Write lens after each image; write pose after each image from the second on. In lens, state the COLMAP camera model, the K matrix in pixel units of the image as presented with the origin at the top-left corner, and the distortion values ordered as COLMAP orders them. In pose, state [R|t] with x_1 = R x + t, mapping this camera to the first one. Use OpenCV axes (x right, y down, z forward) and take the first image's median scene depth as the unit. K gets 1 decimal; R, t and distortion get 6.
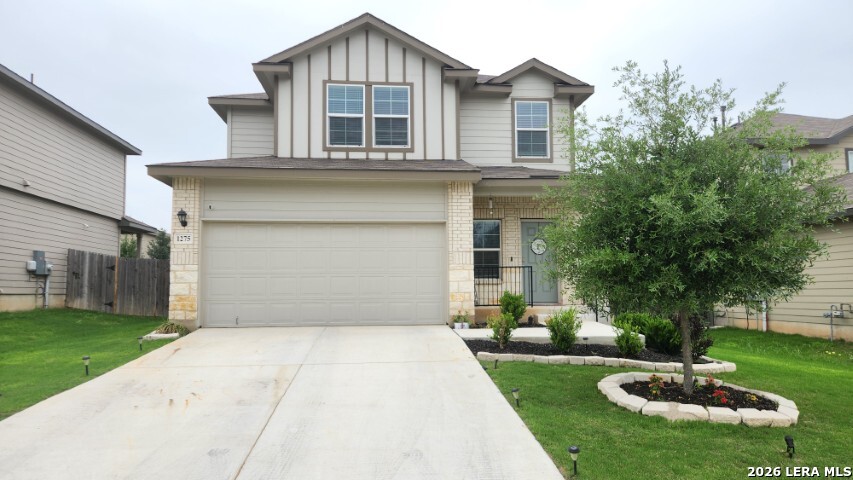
lens RADIAL K [[568.0, 0, 426.5], [0, 568.0, 240.0], [0, 0, 1]] dist [0.000497, -0.000210]
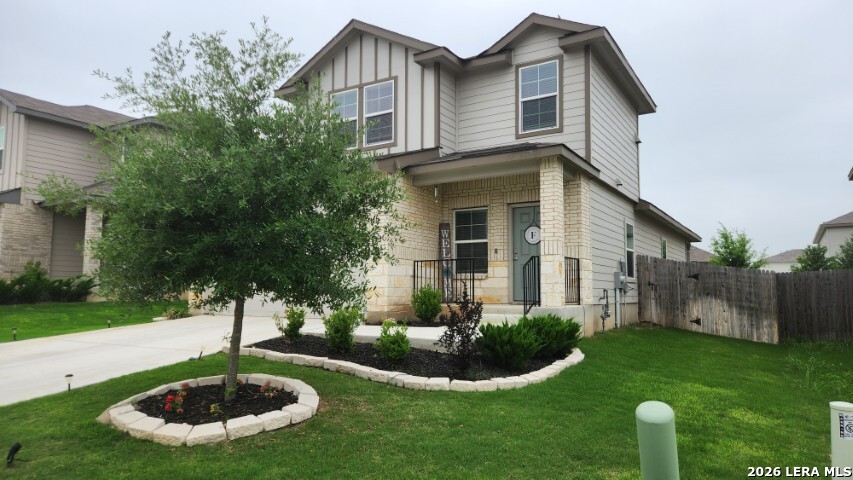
lens RADIAL K [[568.0, 0, 426.5], [0, 568.0, 240.0], [0, 0, 1]] dist [0.000497, -0.000210]
pose [[0.796138, -0.039524, -0.603823, 0.557692], [0.047924, 0.998849, -0.002193, 0.012455], [0.603214, -0.027192, 0.797116, 0.217813]]
